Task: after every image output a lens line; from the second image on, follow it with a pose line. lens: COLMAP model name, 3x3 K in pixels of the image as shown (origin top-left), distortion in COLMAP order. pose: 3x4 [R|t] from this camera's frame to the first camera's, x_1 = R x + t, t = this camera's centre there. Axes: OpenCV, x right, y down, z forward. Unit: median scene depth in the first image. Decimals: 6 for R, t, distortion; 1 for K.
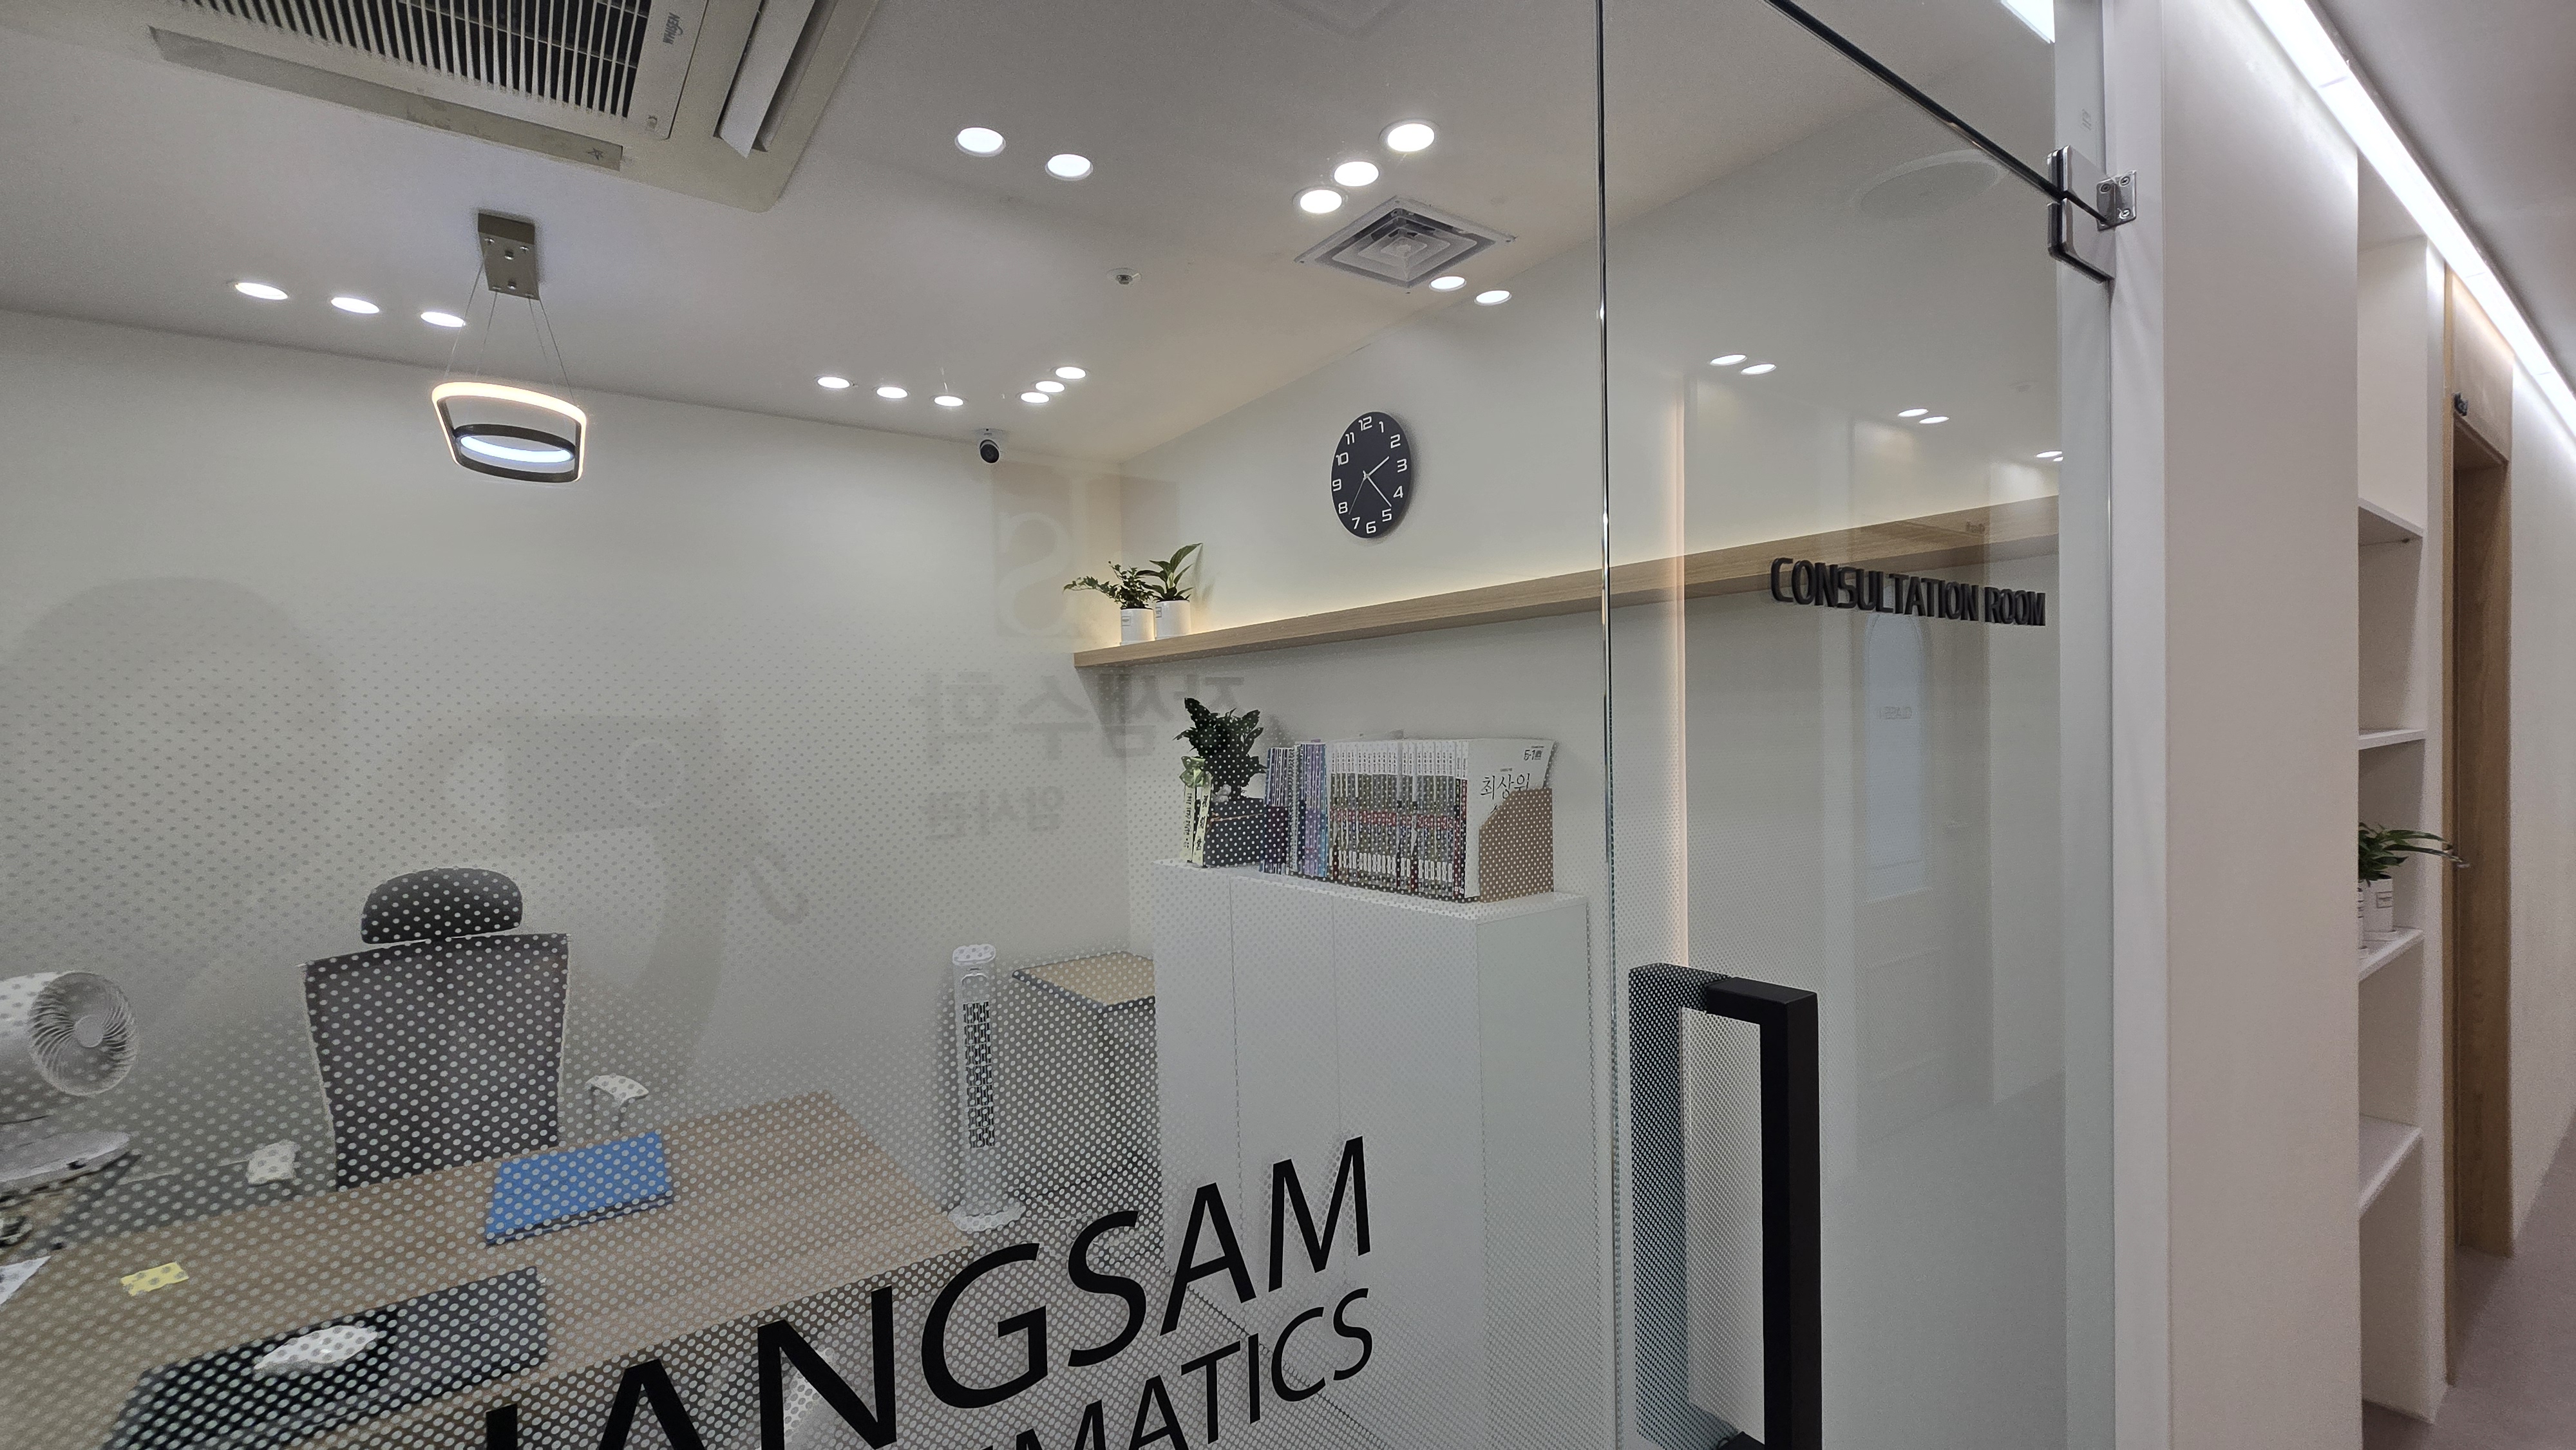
lens RADIAL K [[1061.9, 0, 1291.5], [0, 1061.9, 744.9], [0, 0, 1]] dist [0.004007, -0.003836]
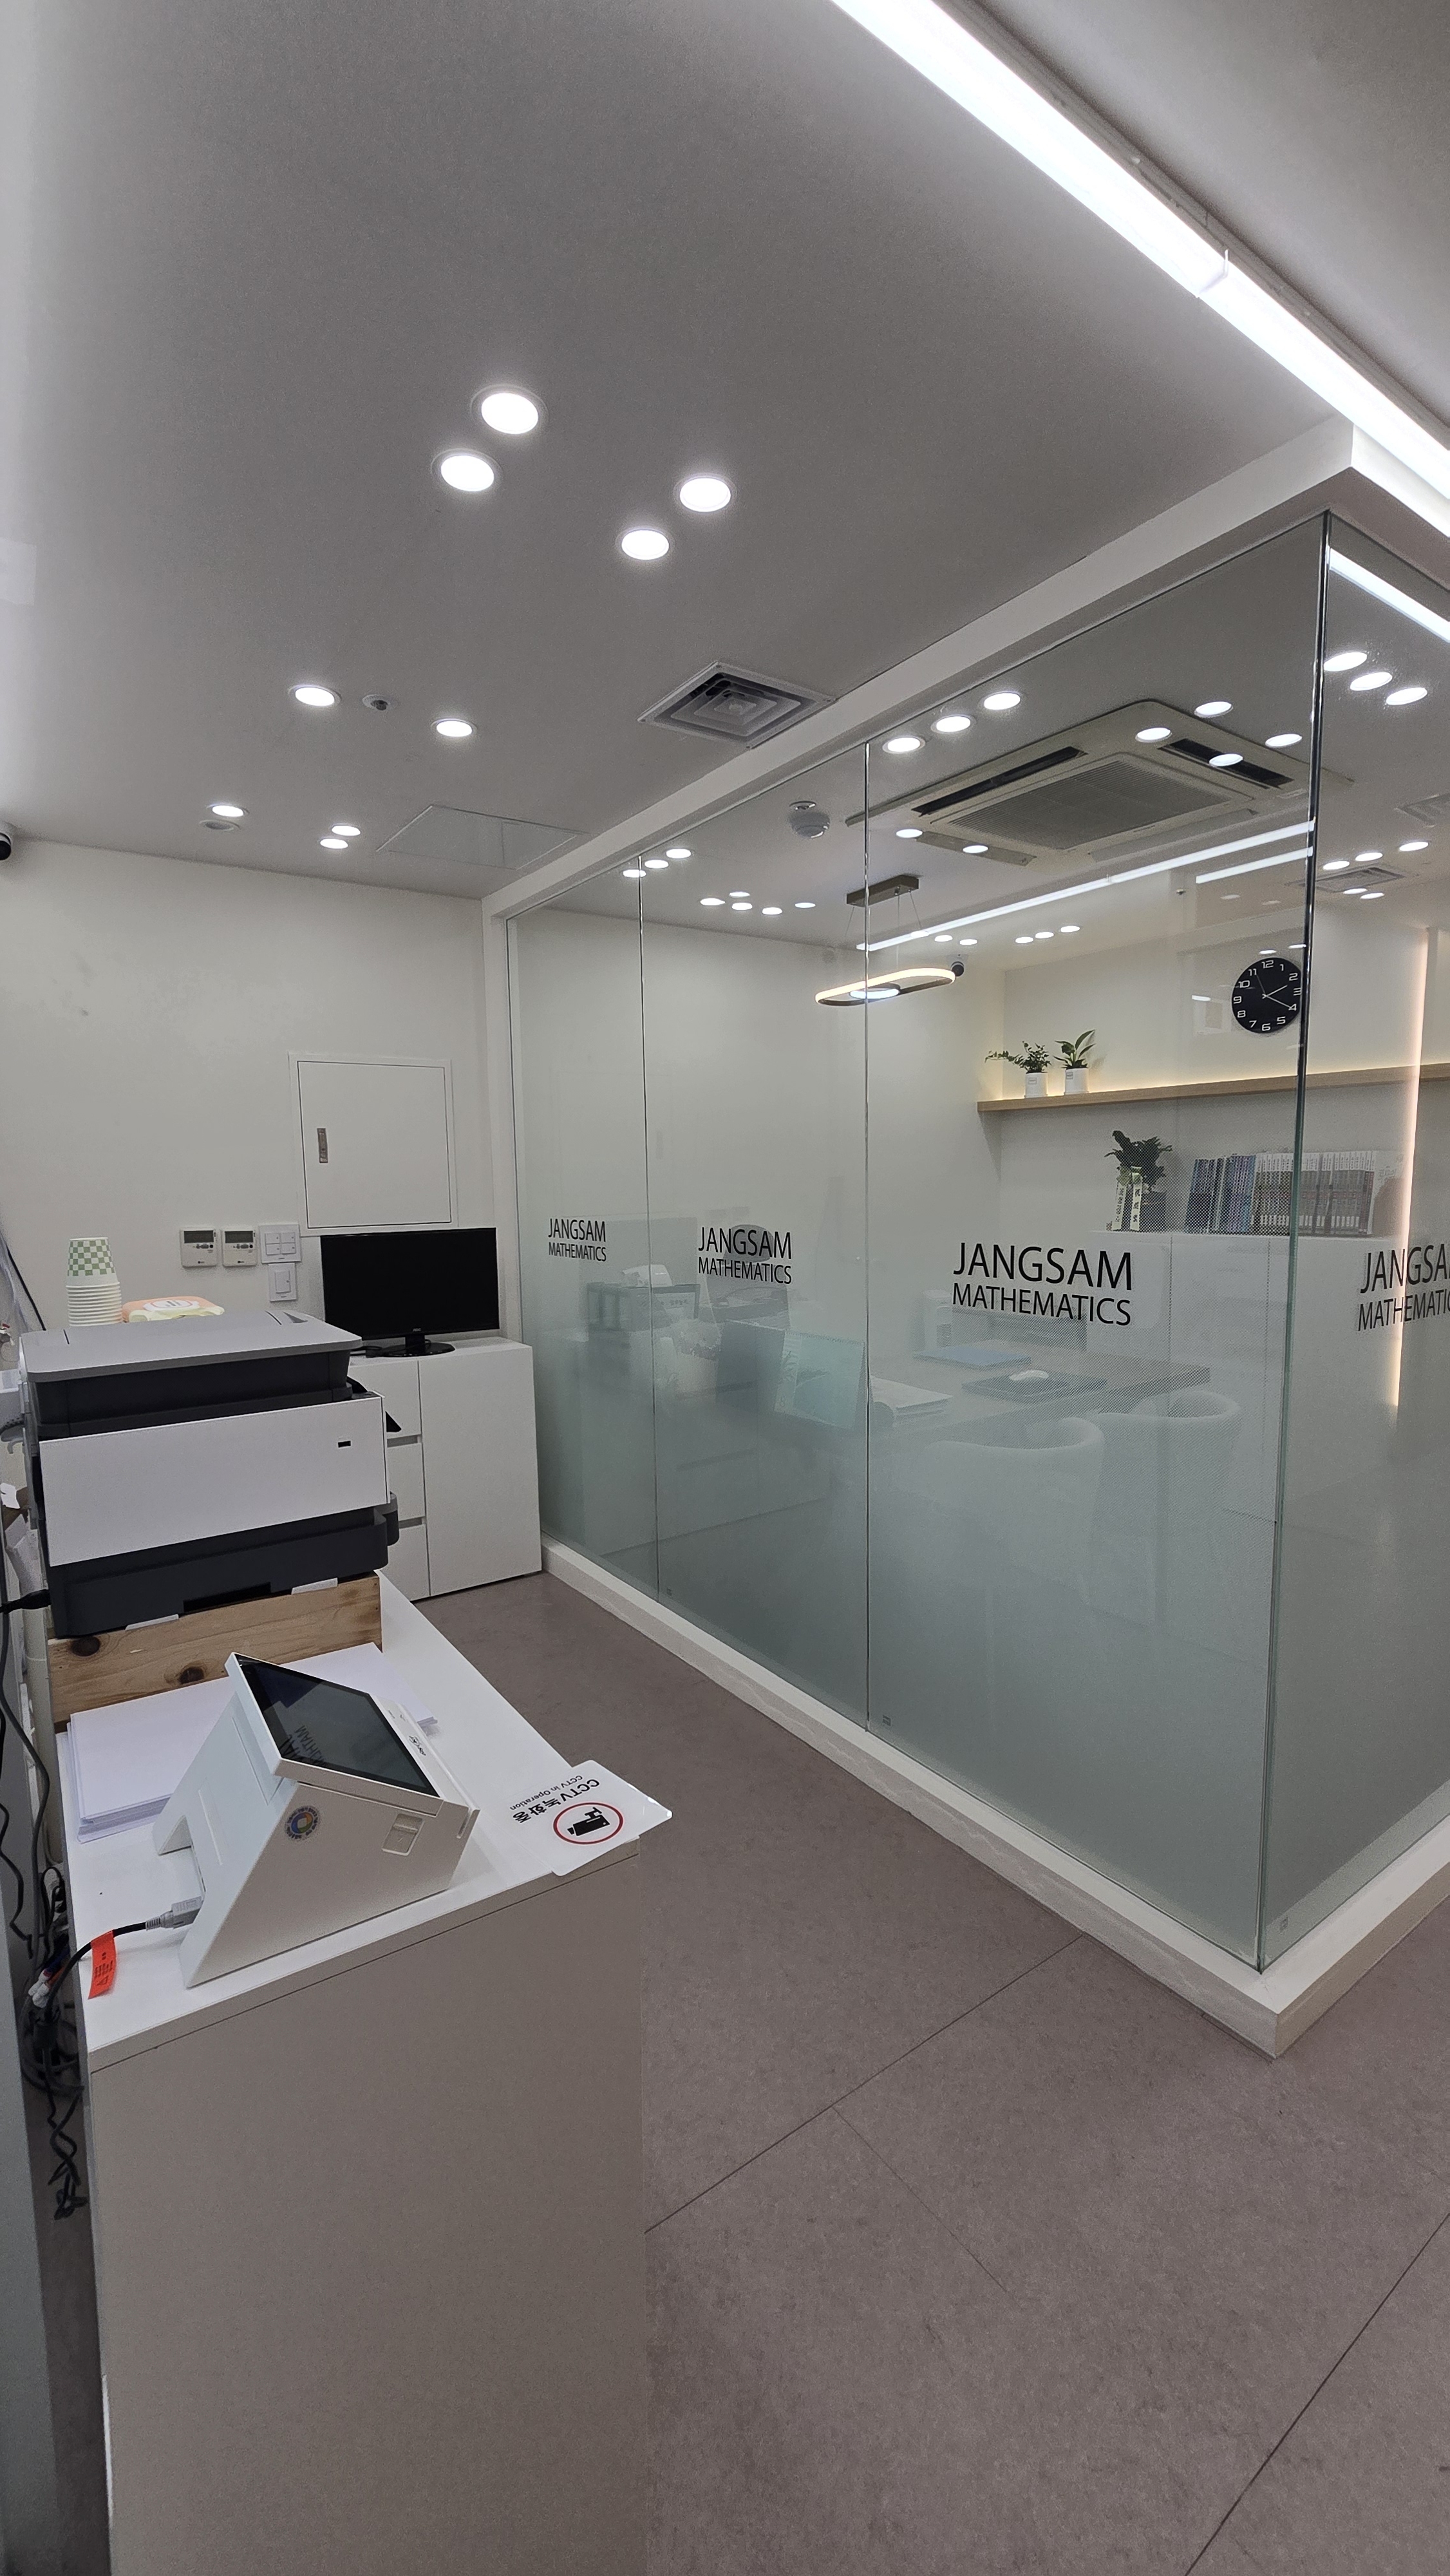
lens RADIAL K [[1058.0, 0, 702.2], [0, 1058.0, 1294.8], [0, 0, 1]] dist [0.001033, -0.000164]
pose [[0.999654, 0.006689, -0.025453, -0.825347], [-0.004233, 0.995437, 0.095330, 0.065526], [0.025975, -0.095189, 0.995120, -0.782282]]
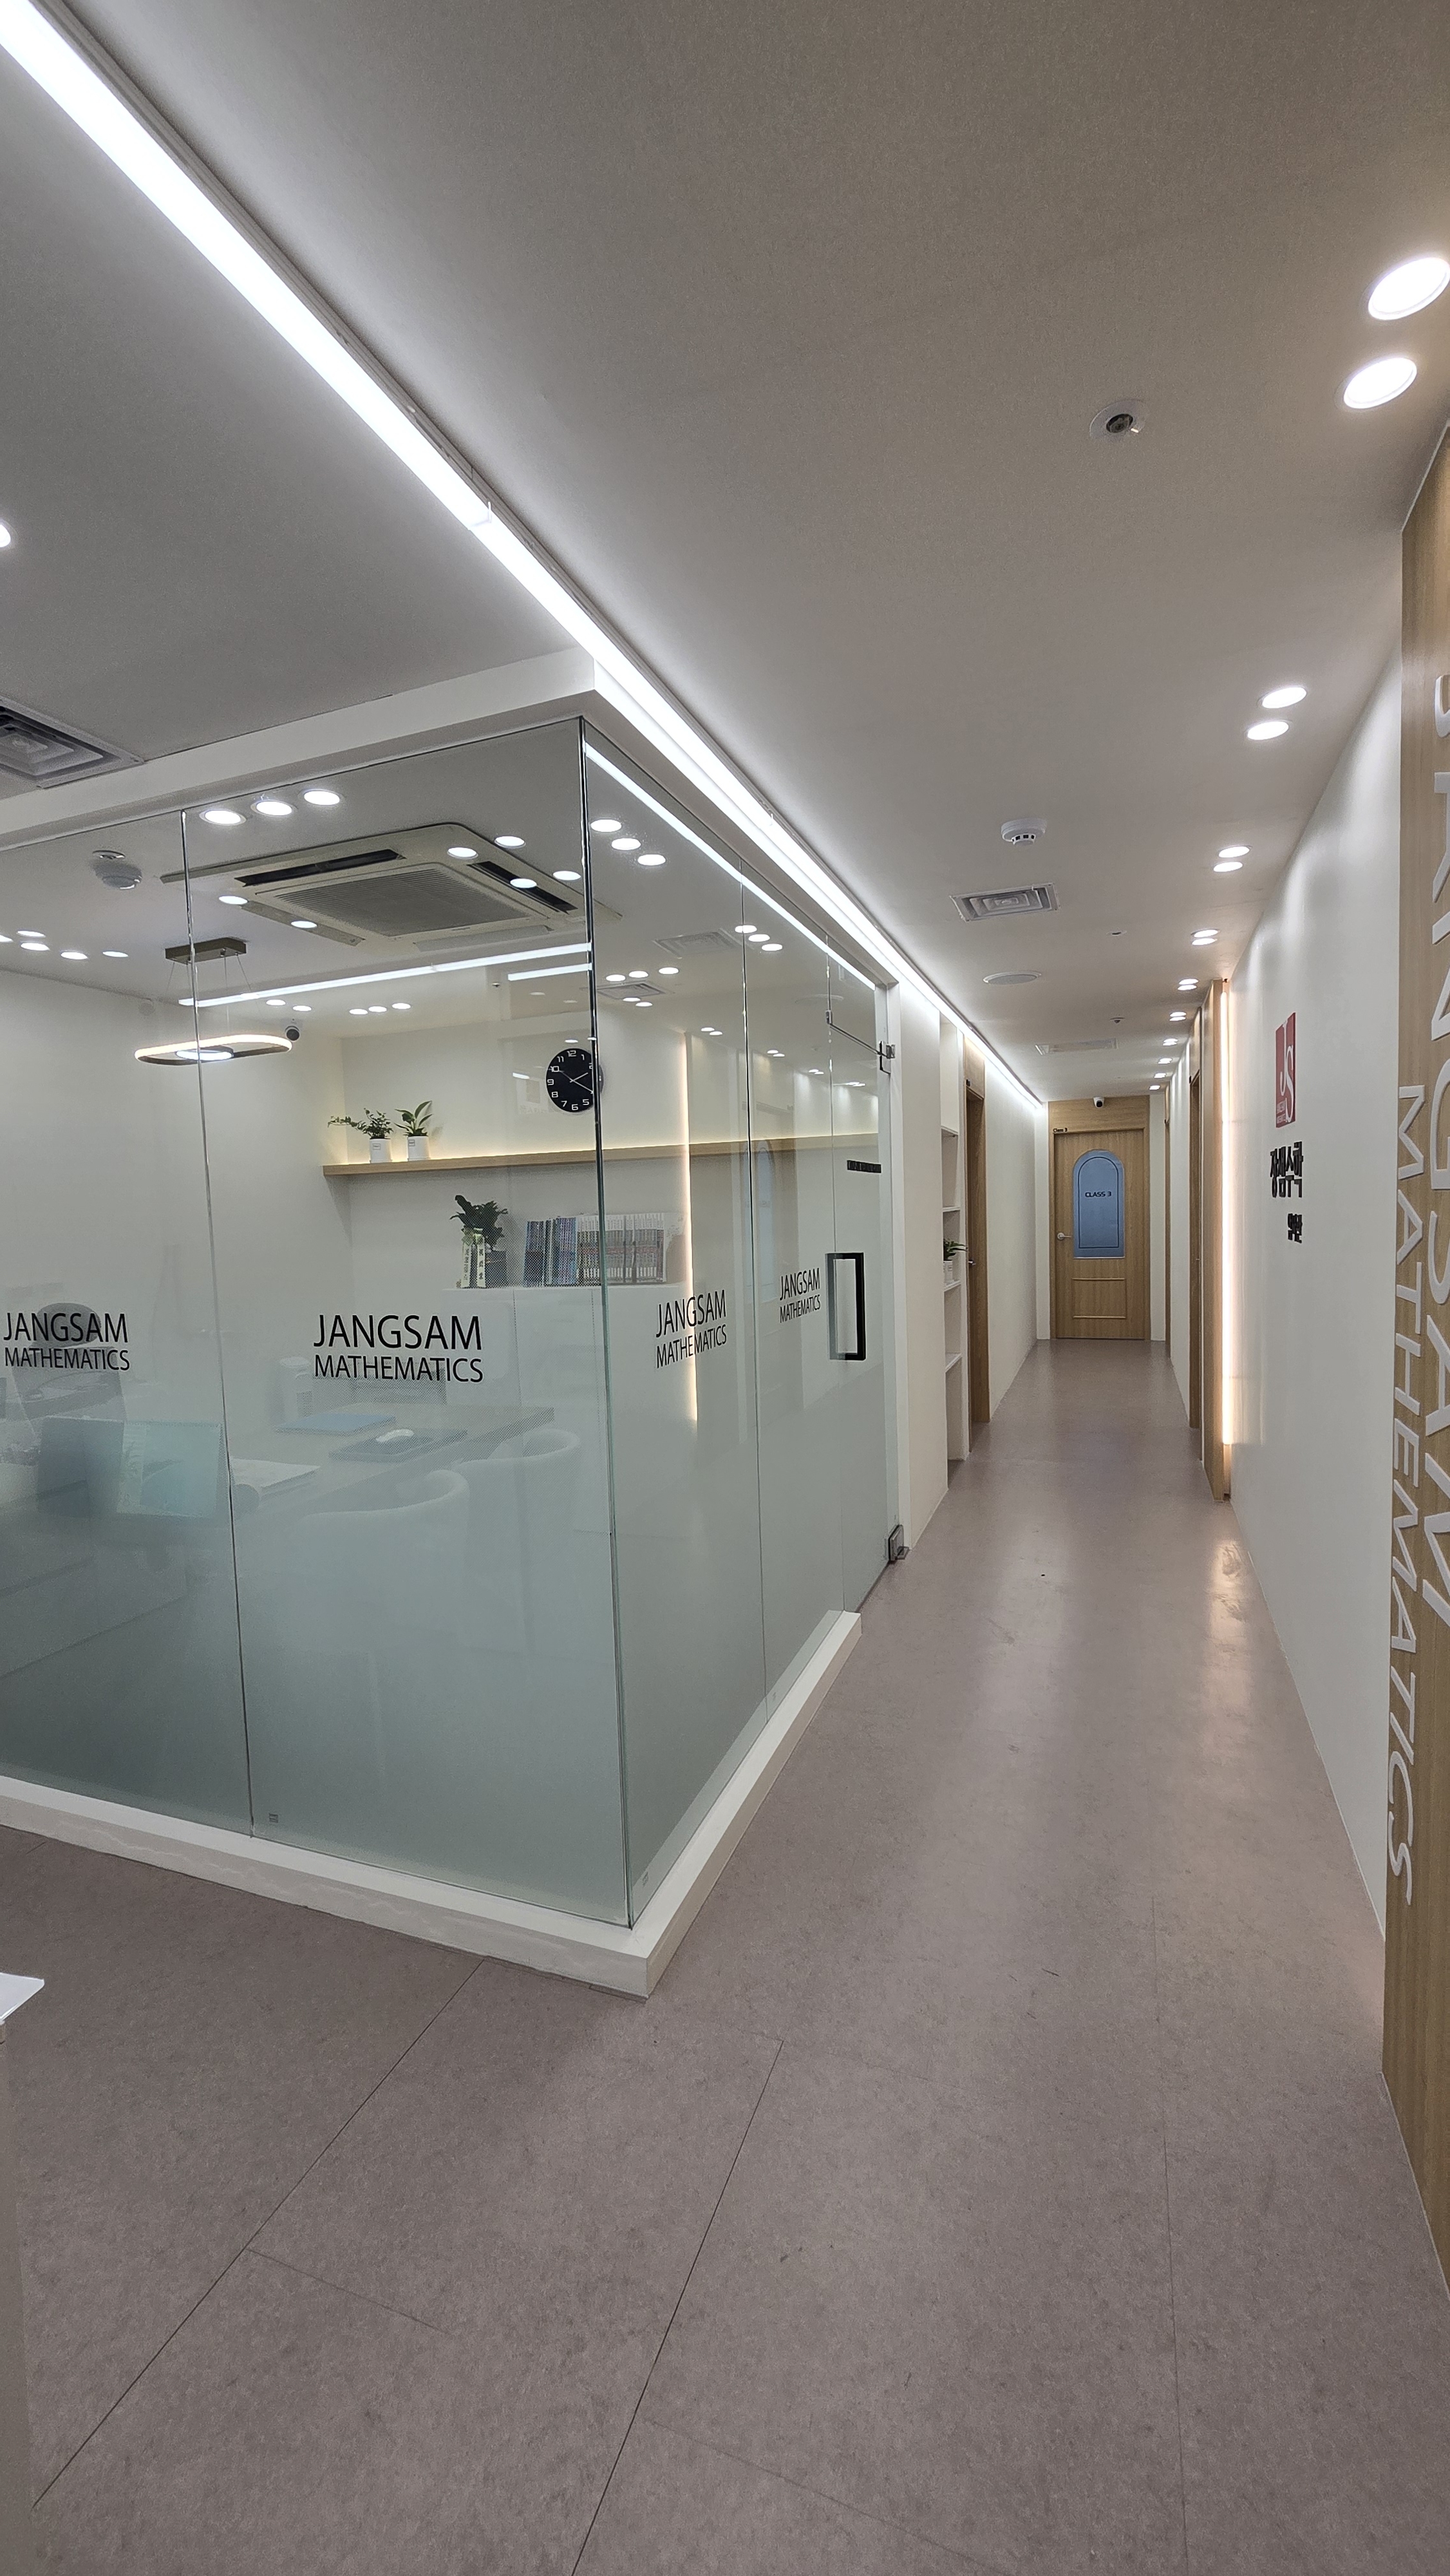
lens RADIAL K [[1057.8, 0, 701.7], [0, 1057.8, 1288.6], [0, 0, 1]] dist [0.005589, -0.005168]
pose [[0.843033, -0.046197, 0.535873, -0.838364], [0.026759, 0.998673, 0.043997, 0.052312], [-0.537195, -0.022752, 0.843151, -0.822185]]
